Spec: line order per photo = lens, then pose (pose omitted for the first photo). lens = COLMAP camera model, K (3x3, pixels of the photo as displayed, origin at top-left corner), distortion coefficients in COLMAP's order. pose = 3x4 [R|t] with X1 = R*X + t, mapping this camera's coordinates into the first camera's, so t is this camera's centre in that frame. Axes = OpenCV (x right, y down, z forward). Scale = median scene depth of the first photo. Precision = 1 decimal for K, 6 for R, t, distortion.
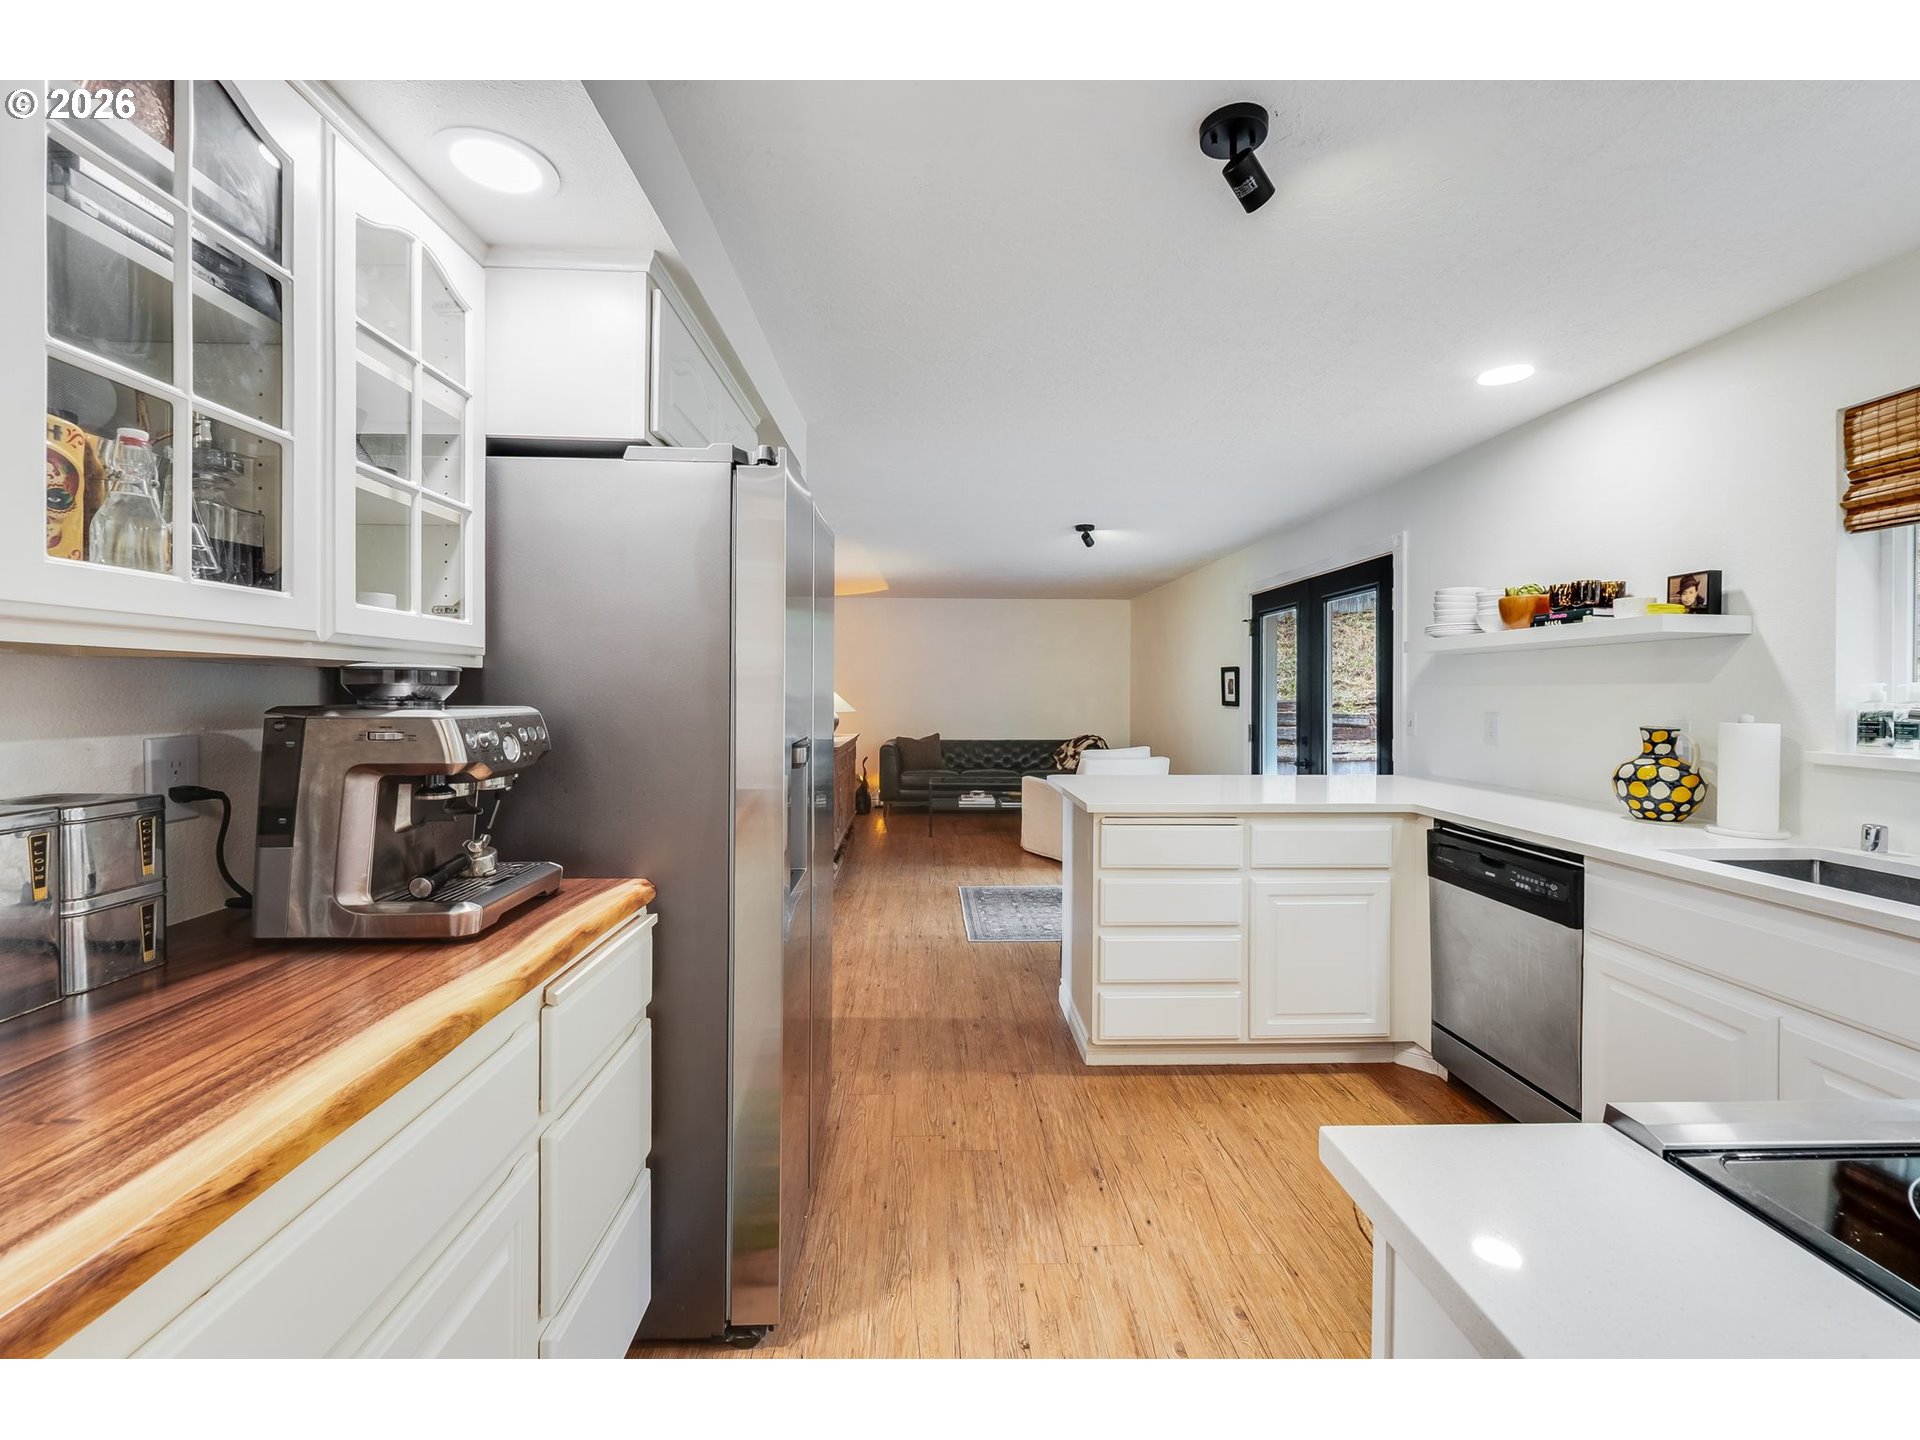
lens RADIAL K [[805.2, 0, 963.4], [0, 805.2, 721.7], [0, 0, 1]] dist [0.006507, -0.000108]
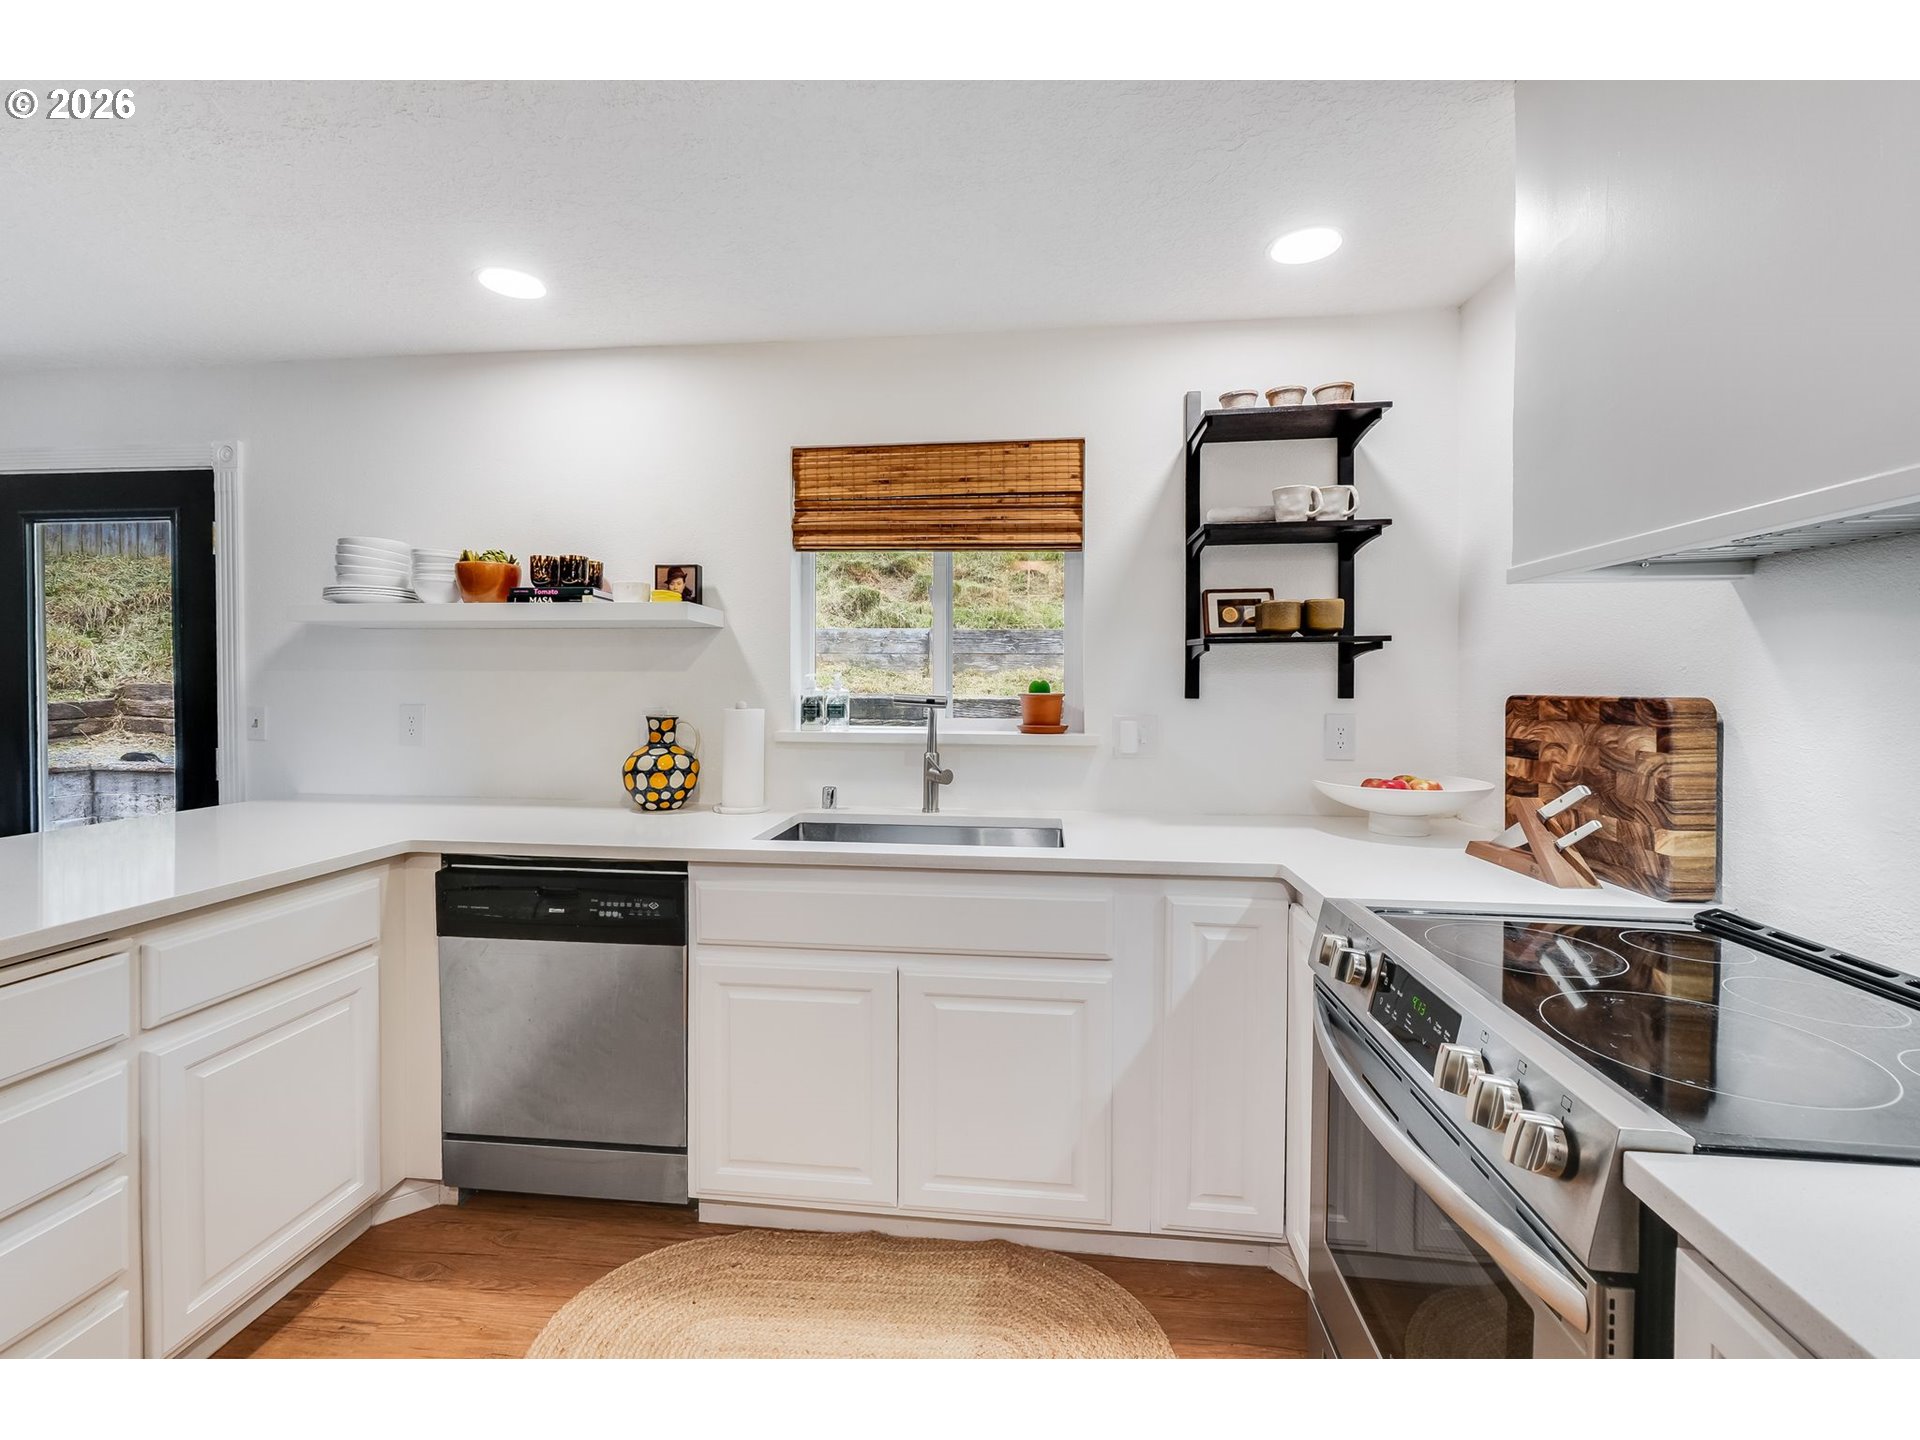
lens RADIAL K [[818.4, 0, 956.8], [0, 818.4, 694.7], [0, 0, 1]] dist [0.003642, 0.000205]
pose [[0.156621, -0.019109, 0.987474, -0.075619], [0.031097, 0.999413, 0.014408, -0.022136], [-0.987169, 0.028451, 0.157124, 0.483173]]
